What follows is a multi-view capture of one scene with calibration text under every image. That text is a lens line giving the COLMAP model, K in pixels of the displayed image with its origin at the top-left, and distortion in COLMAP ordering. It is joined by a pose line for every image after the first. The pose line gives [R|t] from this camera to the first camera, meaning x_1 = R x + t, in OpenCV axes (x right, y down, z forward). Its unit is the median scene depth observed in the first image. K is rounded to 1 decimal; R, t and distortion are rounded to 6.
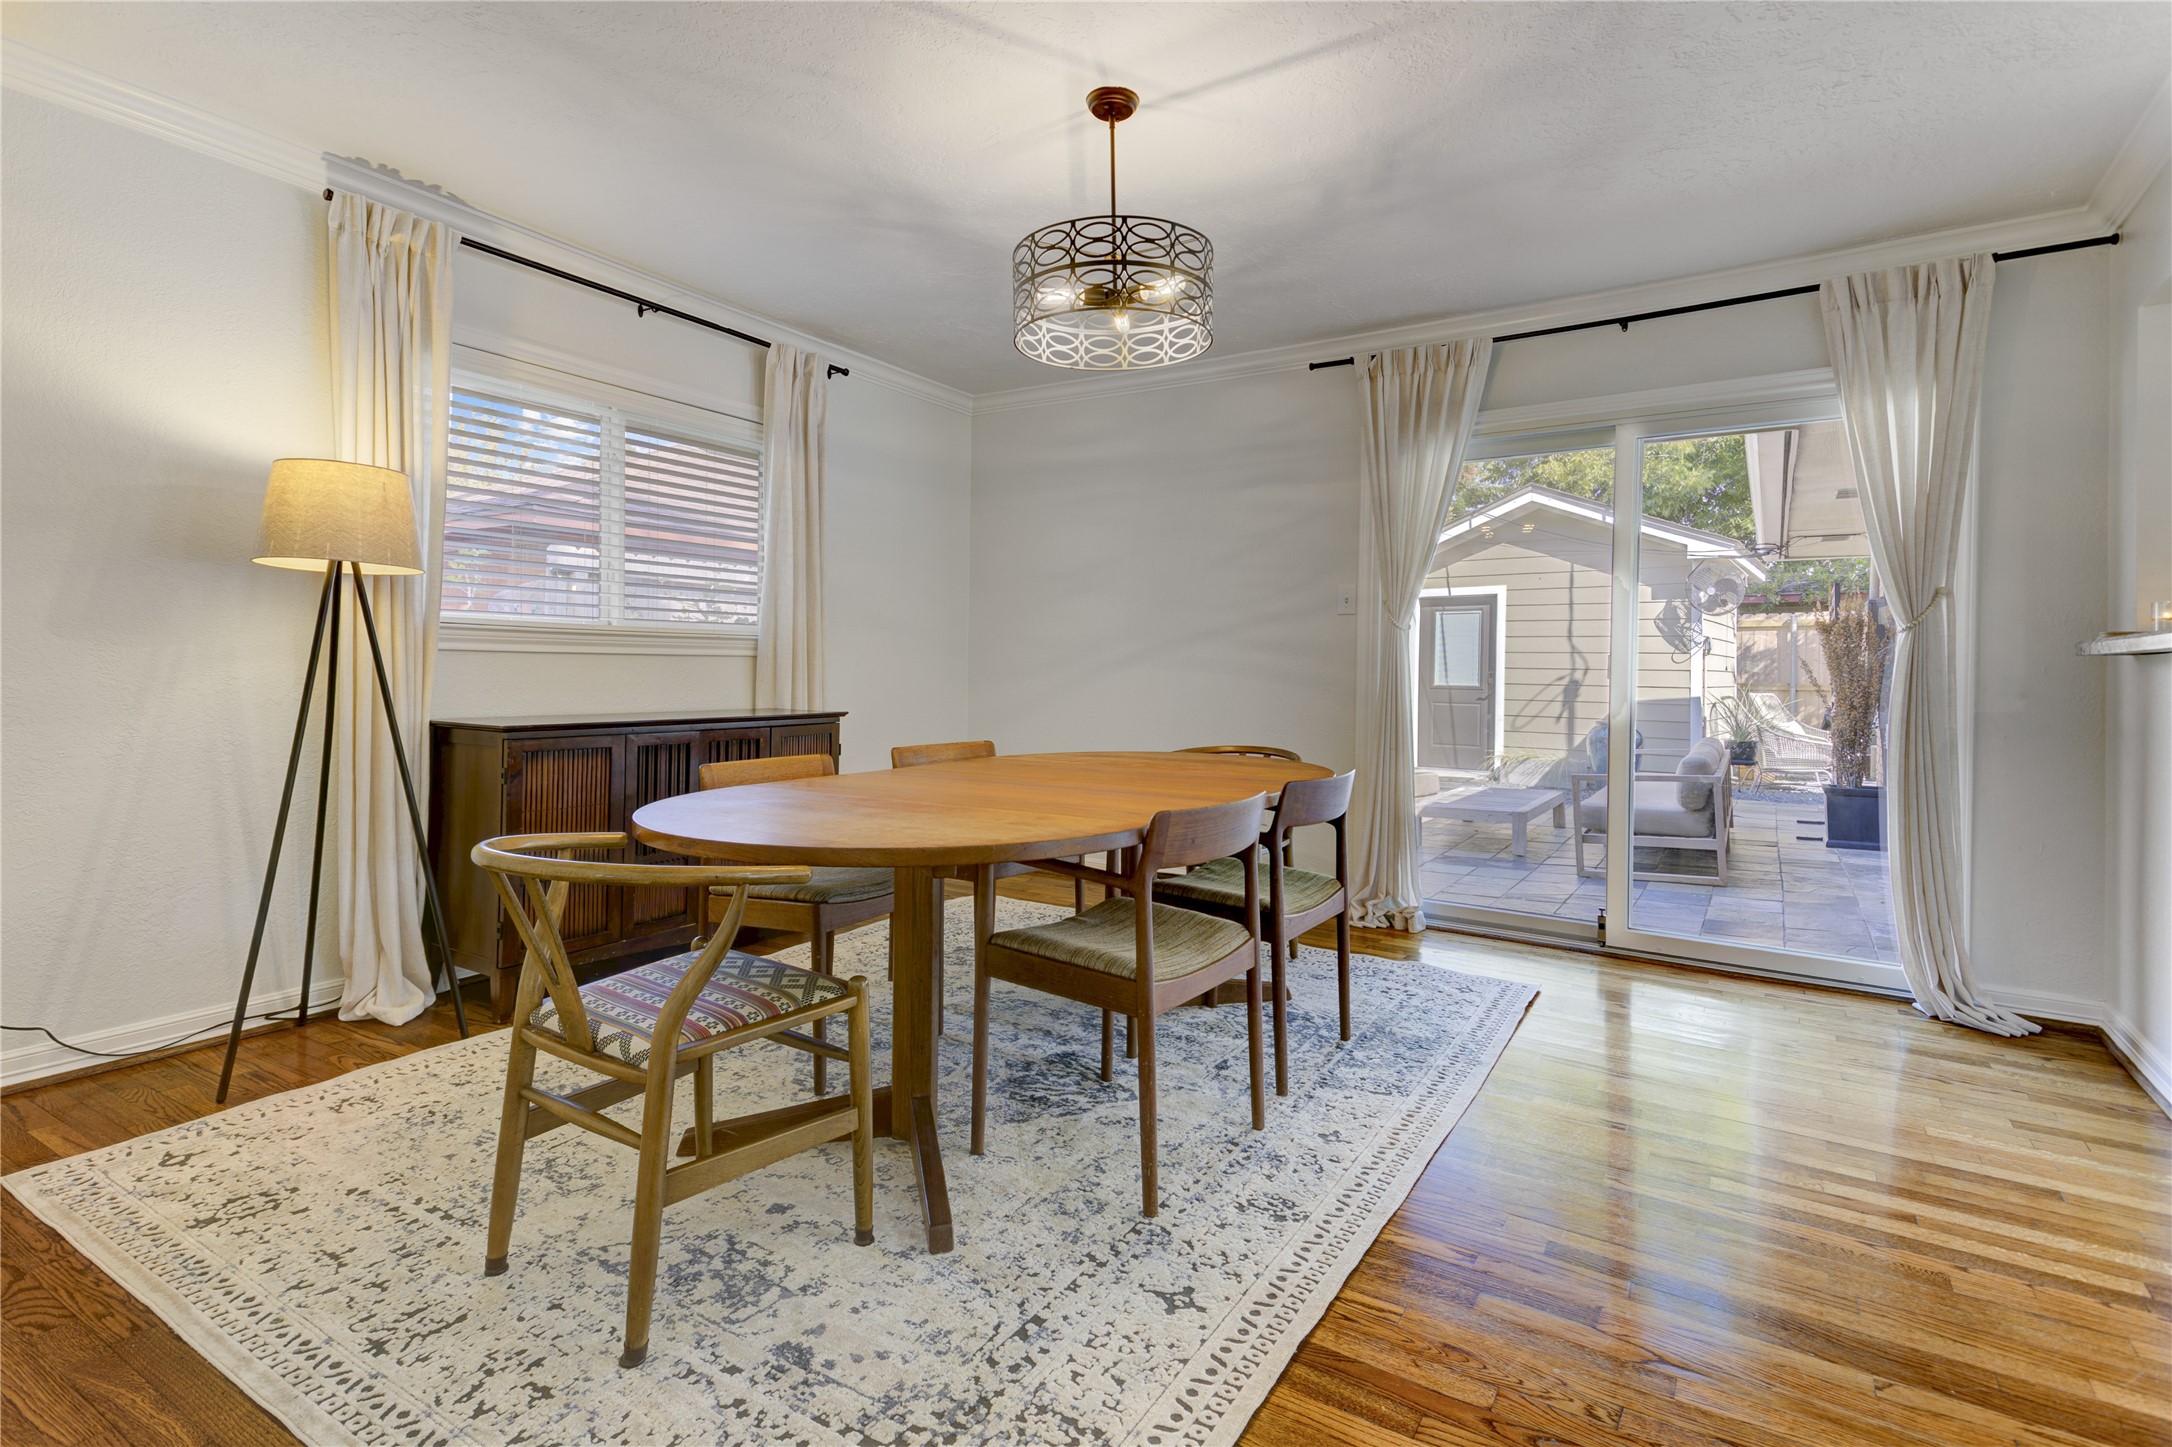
lens RADIAL K [[1069.6, 0, 1101.8], [0, 1069.6, 674.0], [0, 0, 1]] dist [0.051041, -0.000969]
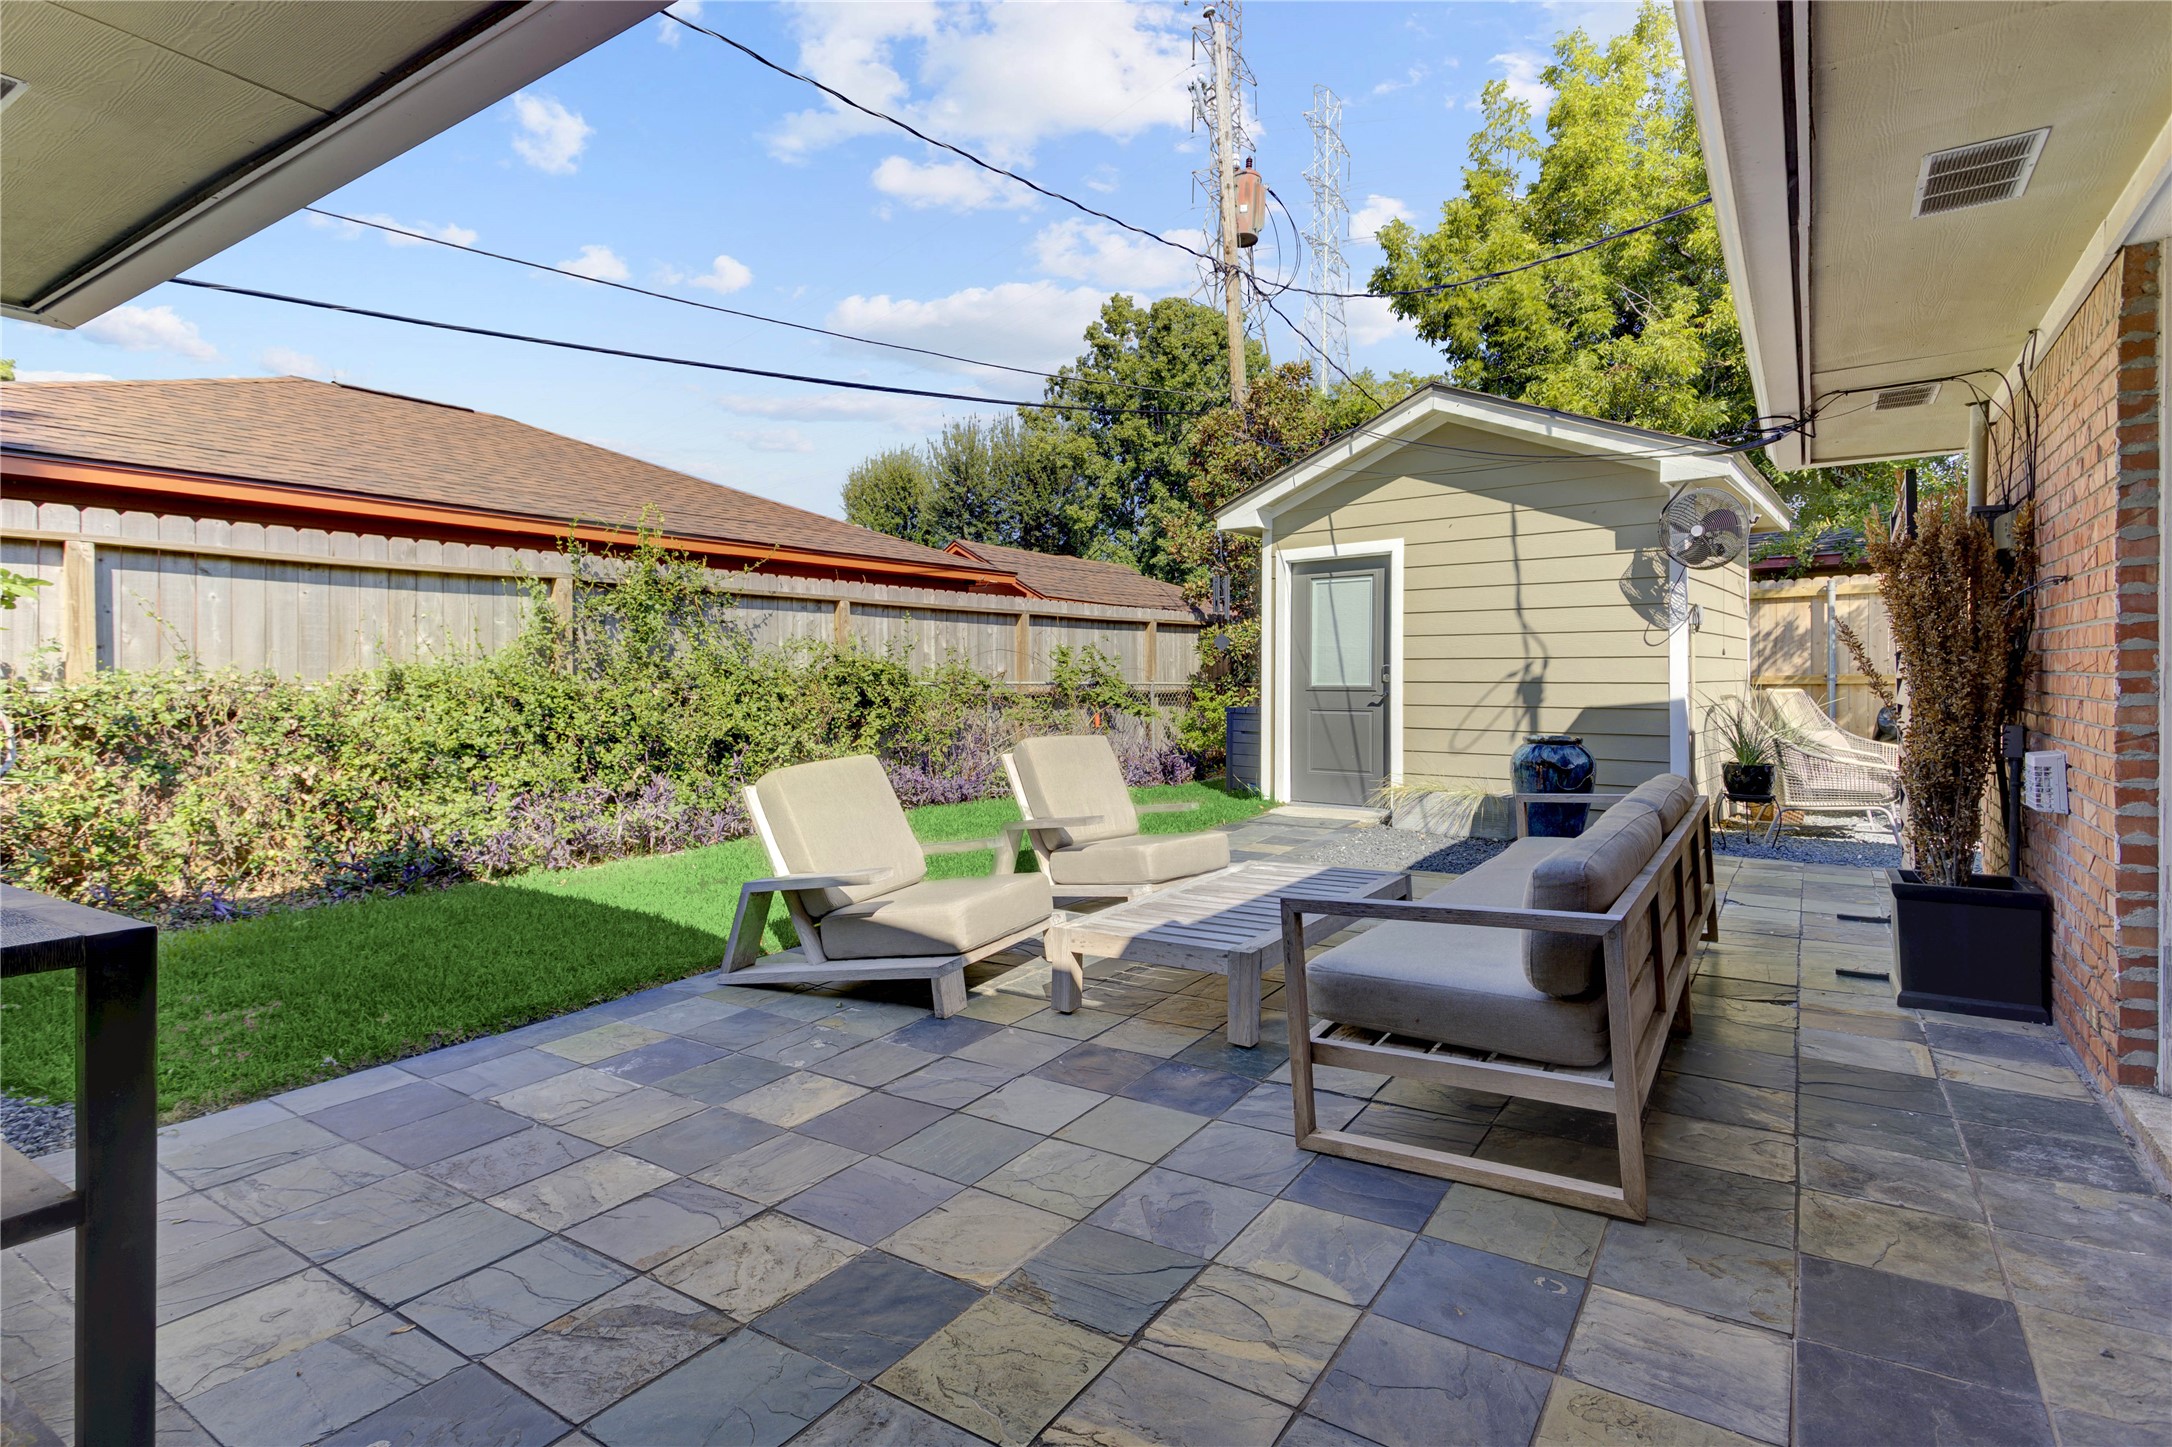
lens RADIAL K [[1069.6, 0, 1101.8], [0, 1069.6, 674.0], [0, 0, 1]] dist [0.051041, -0.000969]
pose [[0.999487, -0.016873, -0.027224, 0.221685], [0.016786, 0.999853, -0.003433, 0.004433], [0.027278, 0.002975, 0.999623, 0.343289]]
